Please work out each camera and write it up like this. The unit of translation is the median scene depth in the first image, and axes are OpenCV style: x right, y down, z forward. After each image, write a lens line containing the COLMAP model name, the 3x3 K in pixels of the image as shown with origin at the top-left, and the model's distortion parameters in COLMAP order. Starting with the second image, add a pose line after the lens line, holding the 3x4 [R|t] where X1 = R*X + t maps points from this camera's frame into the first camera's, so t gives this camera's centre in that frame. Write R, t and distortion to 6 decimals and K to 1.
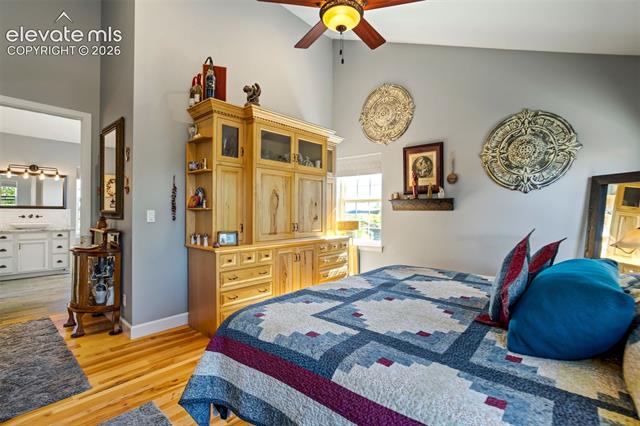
lens RADIAL K [[295.6, 0, 320.0], [0, 295.6, 214.2], [0, 0, 1]] dist [-0.017569, 0.007526]
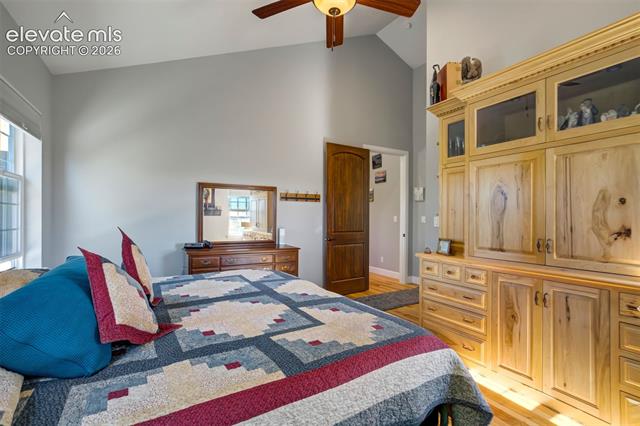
lens RADIAL K [[295.6, 0, 320.3], [0, 295.6, 212.8], [0, 0, 1]] dist [-0.017569, 0.007526]
pose [[-0.298041, -0.013113, -0.954463, 0.613197], [-0.008515, 0.999902, -0.011078, -0.009354], [0.954515, 0.004825, -0.298124, 0.803025]]
